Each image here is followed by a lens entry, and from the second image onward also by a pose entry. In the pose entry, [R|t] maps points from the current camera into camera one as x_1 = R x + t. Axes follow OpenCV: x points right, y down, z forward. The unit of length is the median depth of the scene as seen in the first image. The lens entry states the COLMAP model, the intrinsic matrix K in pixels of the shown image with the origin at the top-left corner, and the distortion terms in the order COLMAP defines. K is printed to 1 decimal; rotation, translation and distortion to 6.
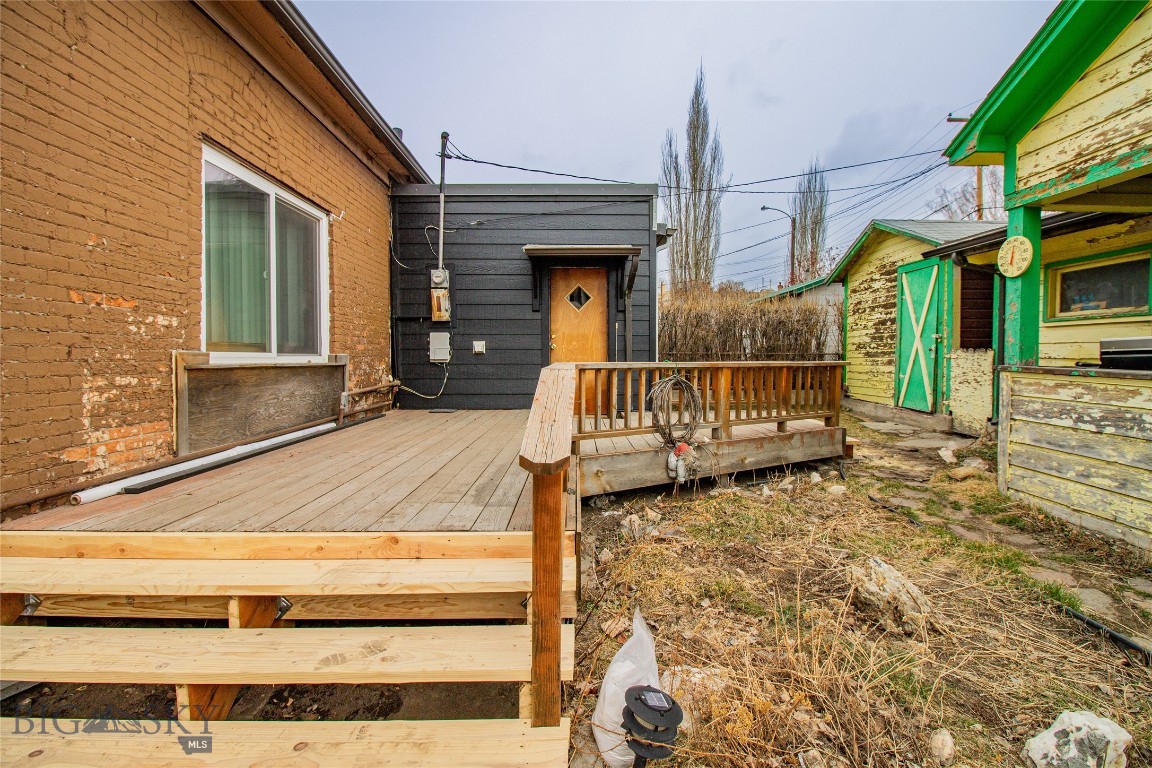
lens RADIAL K [[547.9, 0, 579.1], [0, 547.9, 369.2], [0, 0, 1]] dist [0.004205, 0.000098]
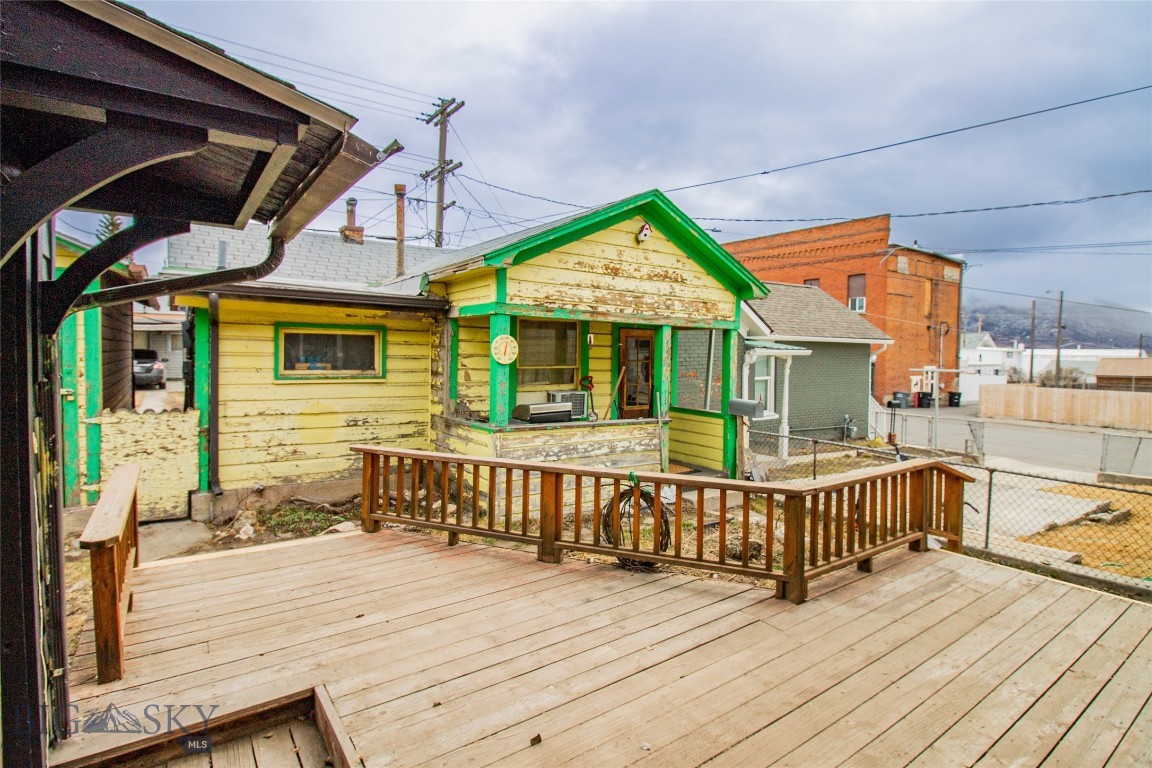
lens RADIAL K [[547.9, 0, 579.1], [0, 547.9, 369.2], [0, 0, 1]] dist [0.004205, 0.000098]
pose [[-0.565353, -0.039994, 0.823879, -0.465161], [0.004769, 0.998649, 0.051750, -0.231683], [-0.824836, 0.033186, -0.564398, 1.669950]]
